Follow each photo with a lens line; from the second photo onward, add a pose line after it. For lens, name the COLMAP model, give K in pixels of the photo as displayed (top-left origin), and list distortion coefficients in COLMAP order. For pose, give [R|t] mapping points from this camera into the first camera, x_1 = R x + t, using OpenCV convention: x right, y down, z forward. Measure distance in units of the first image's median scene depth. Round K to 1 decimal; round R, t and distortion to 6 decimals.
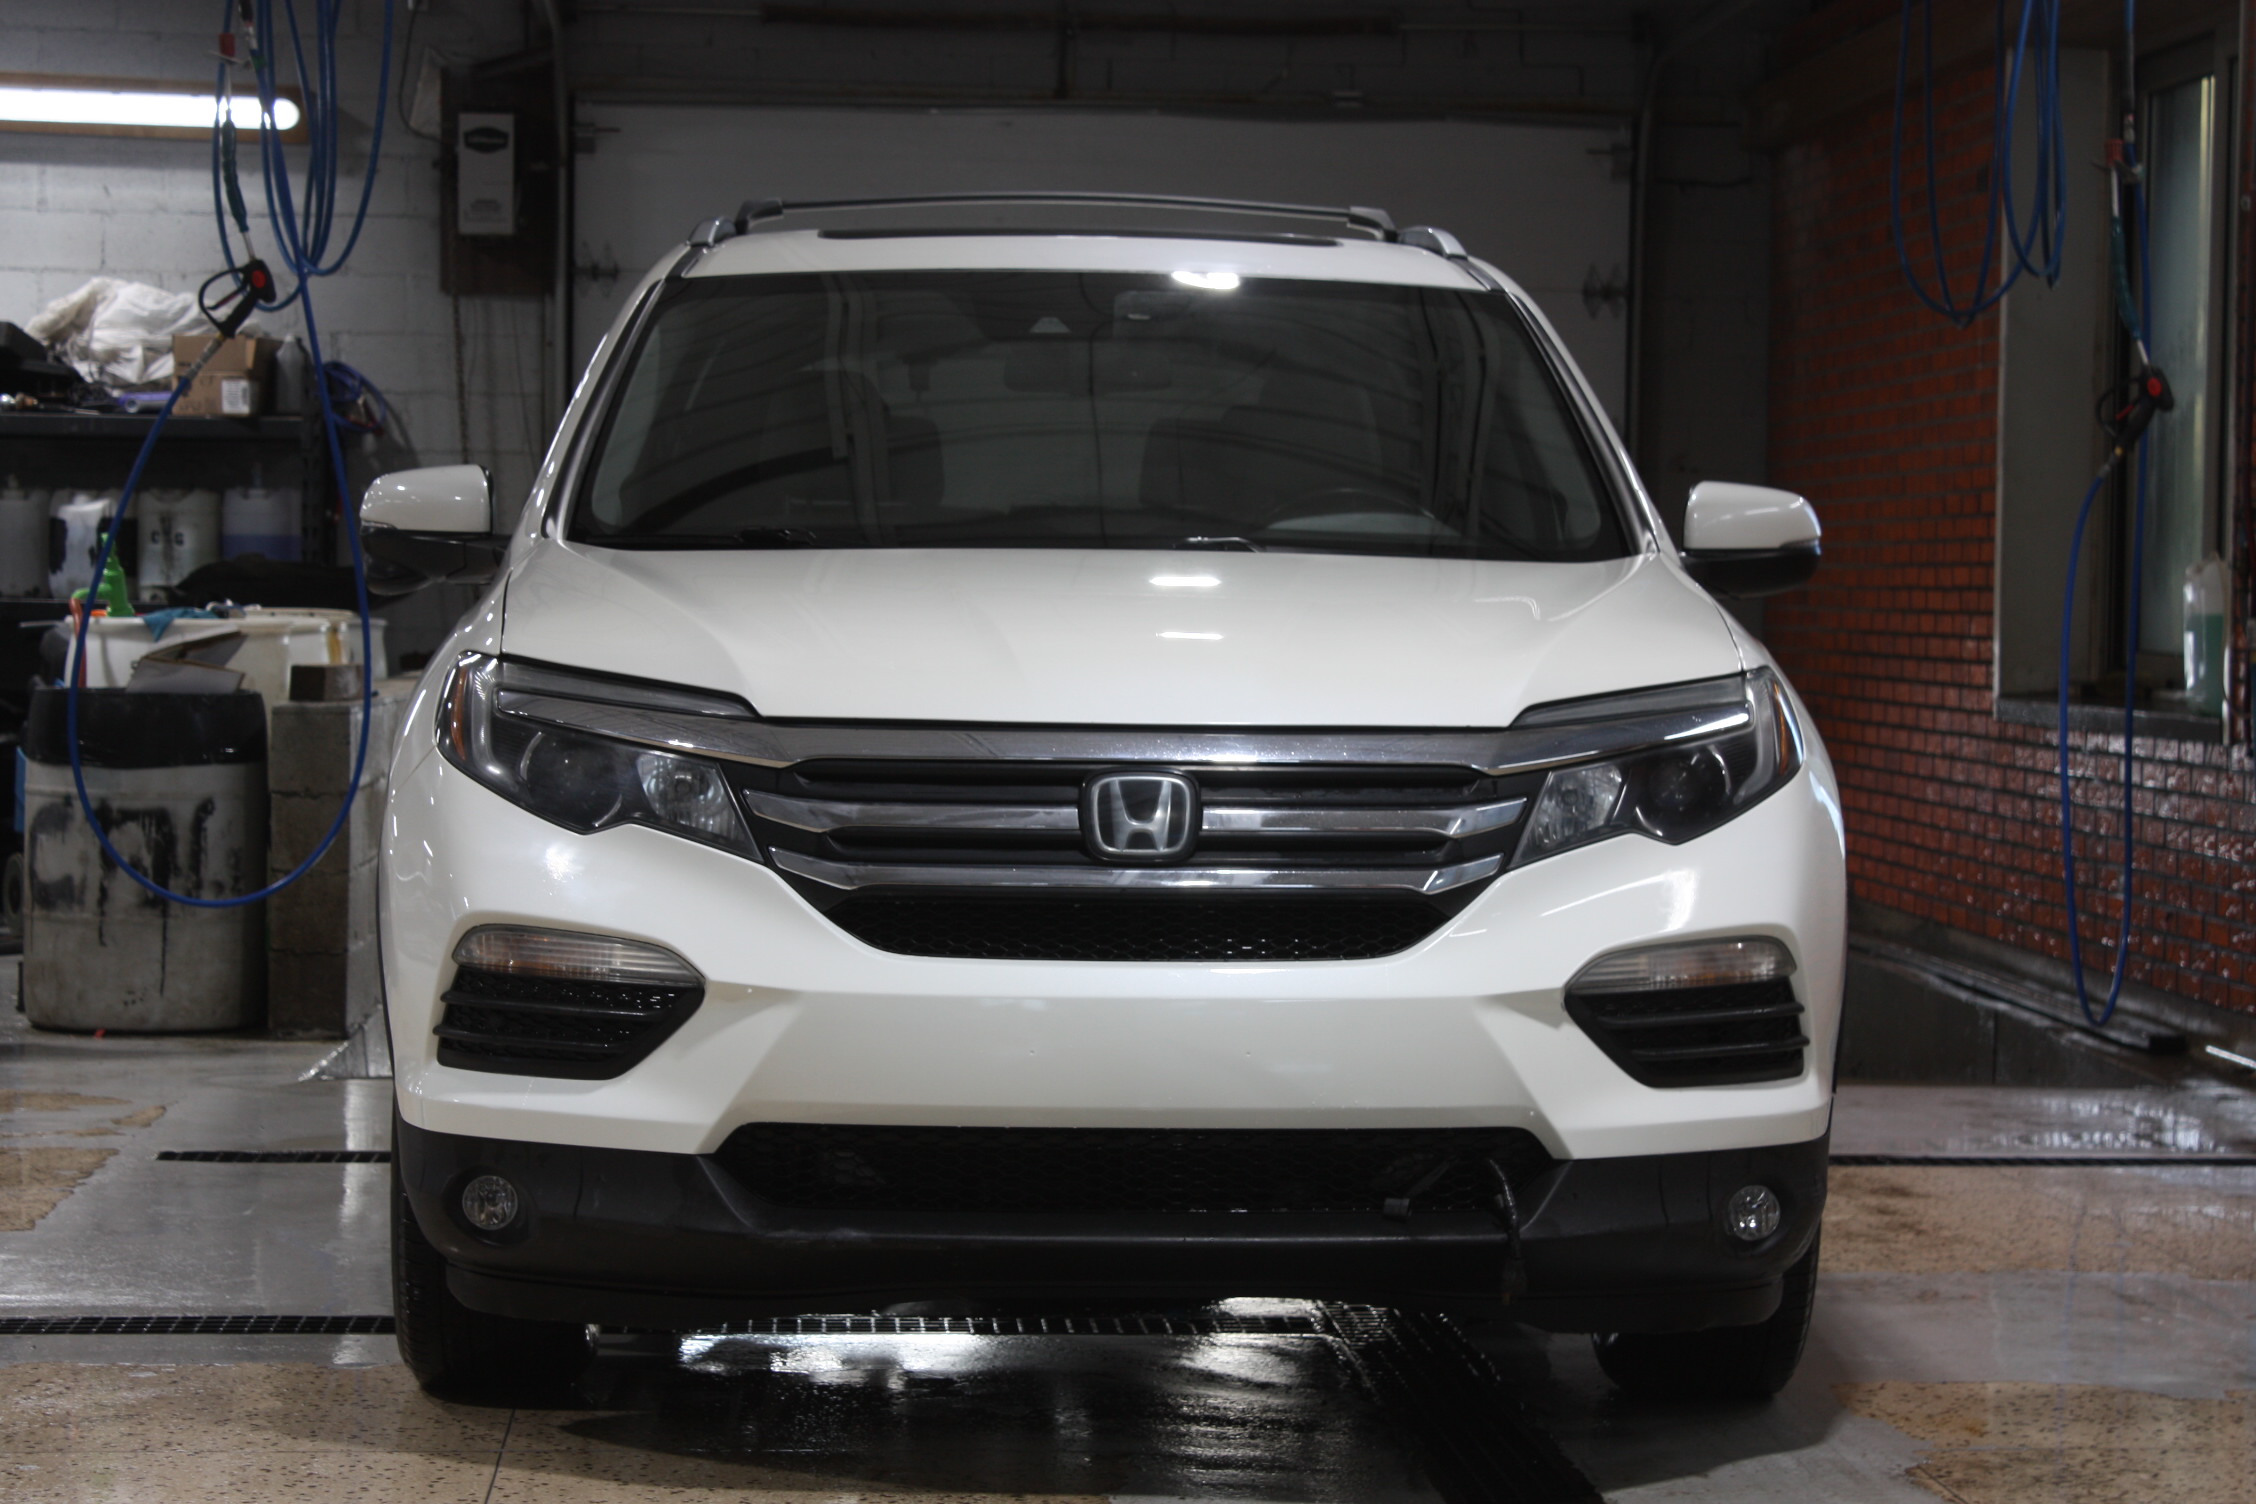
lens RADIAL K [[4936.6, 0, 1128.2], [0, 4936.6, 753.8], [0, 0, 1]] dist [0.069547, 0.000000]
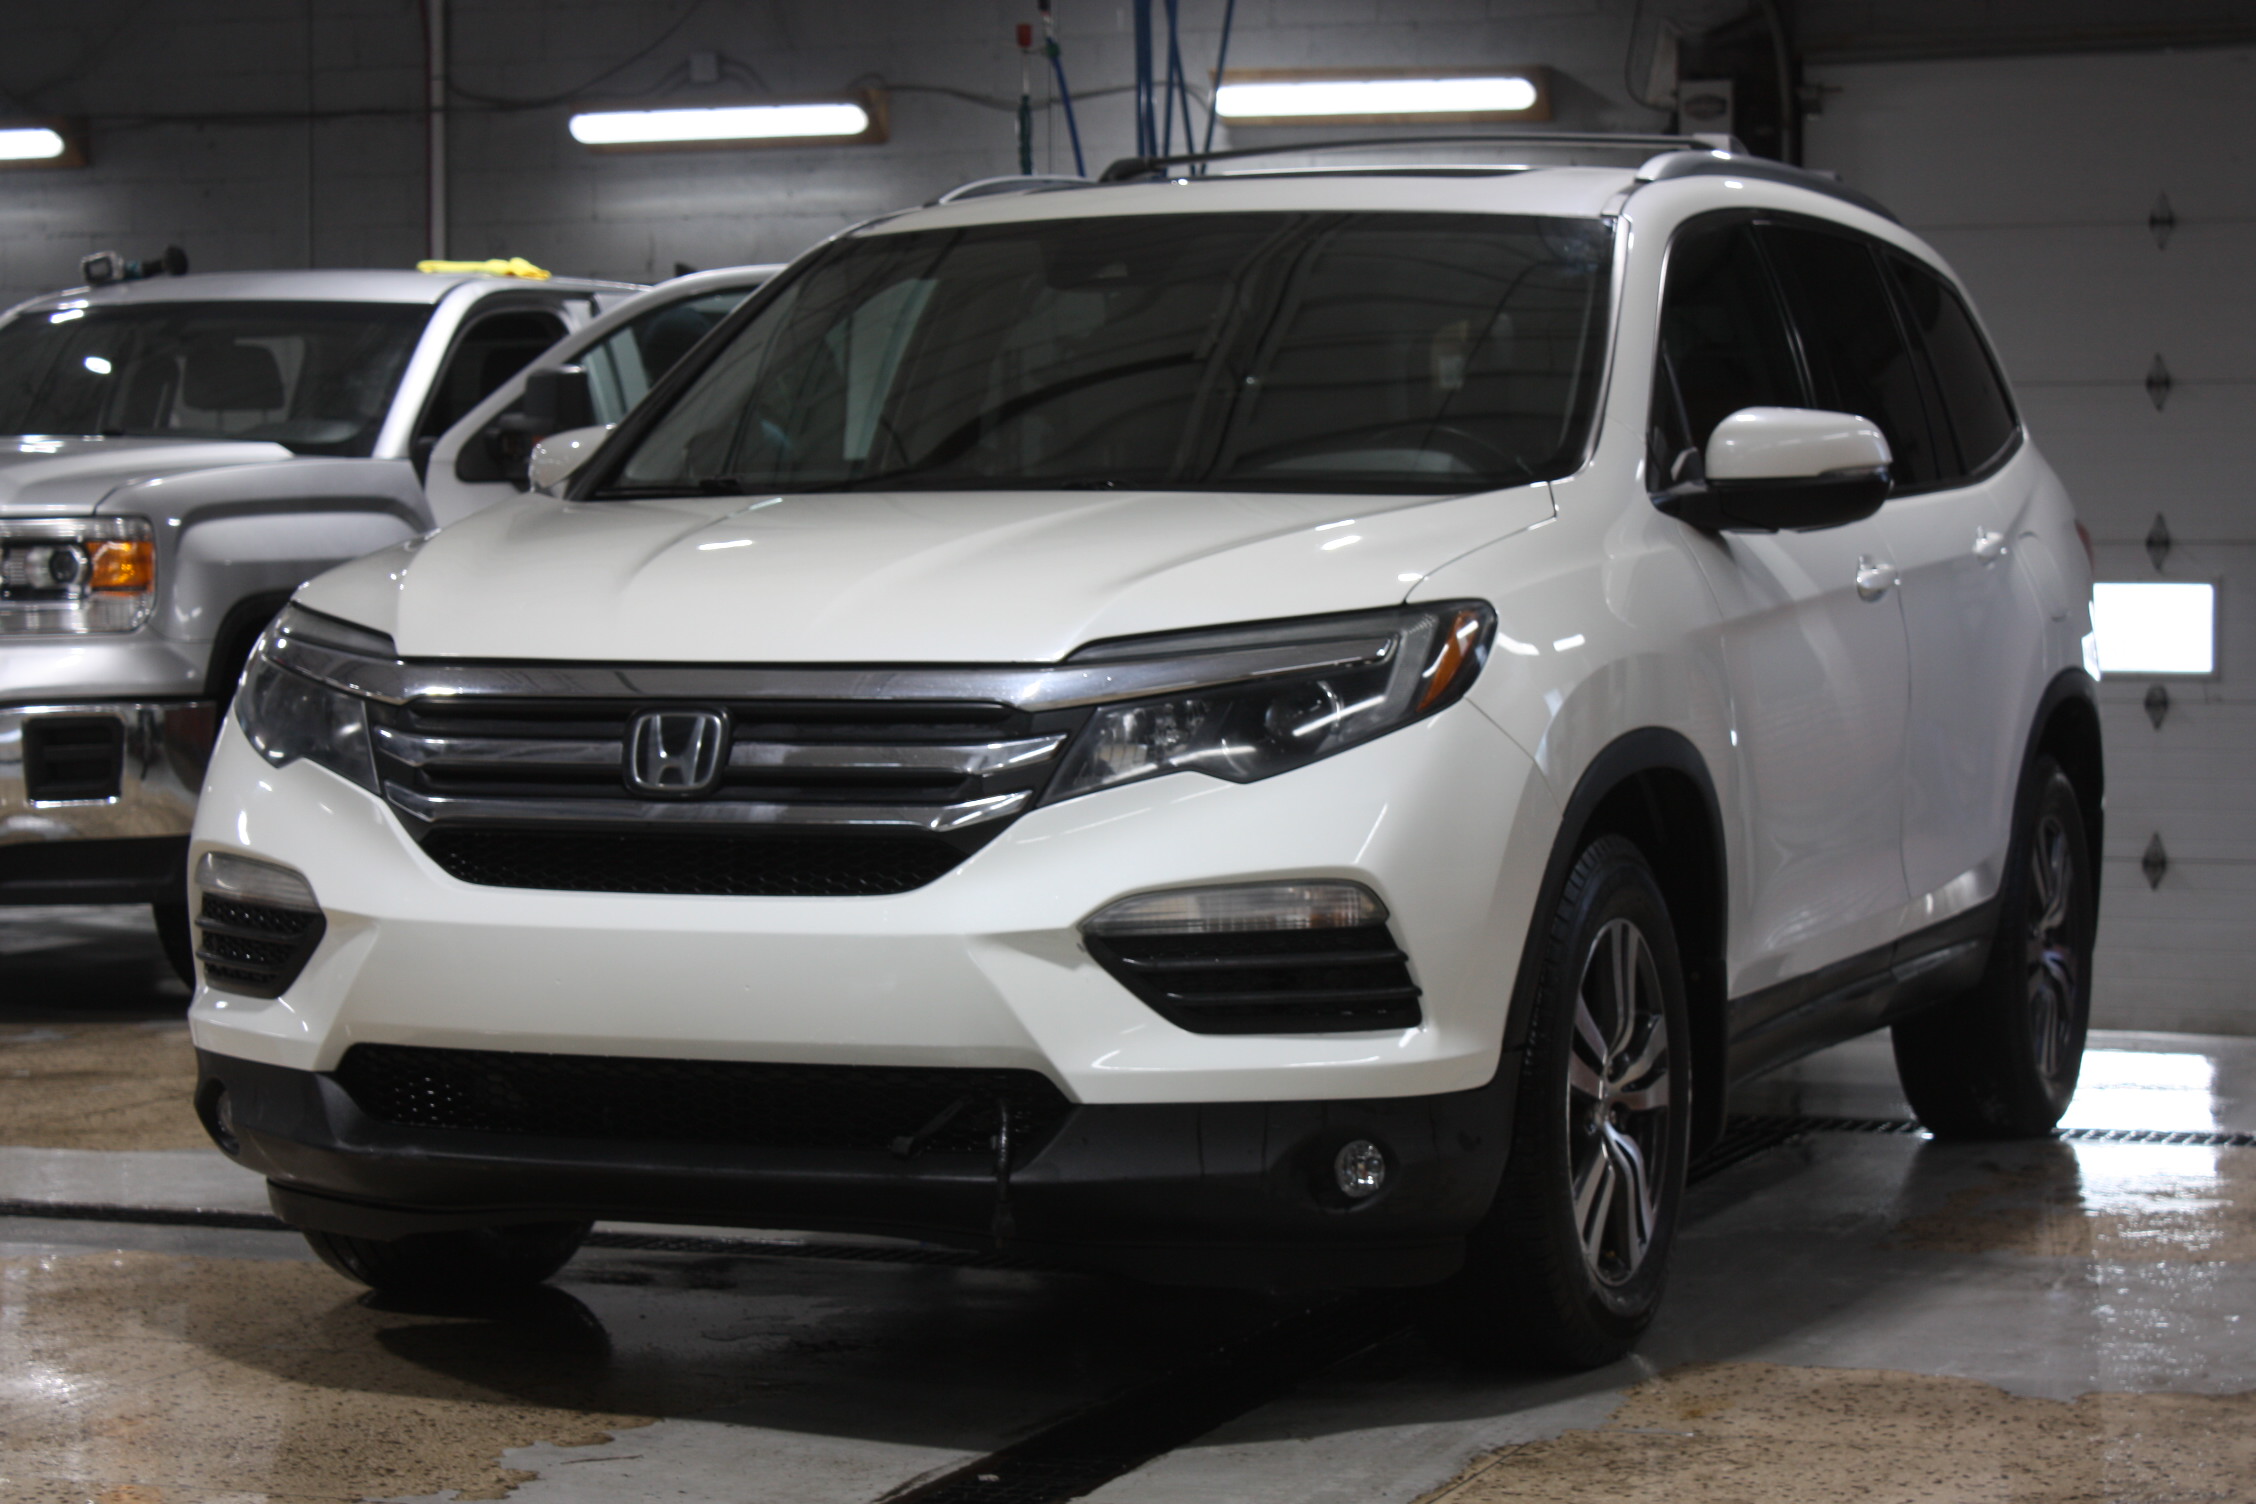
lens RADIAL K [[4906.0, 0, 1128.2], [0, 4906.0, 749.1], [0, 0, 1]] dist [0.042168, 0.000000]
pose [[0.901794, 0.001669, -0.432163, 0.517595], [-0.000429, 0.999996, 0.002966, 0.009034], [0.432166, -0.002489, 0.901791, 0.128435]]
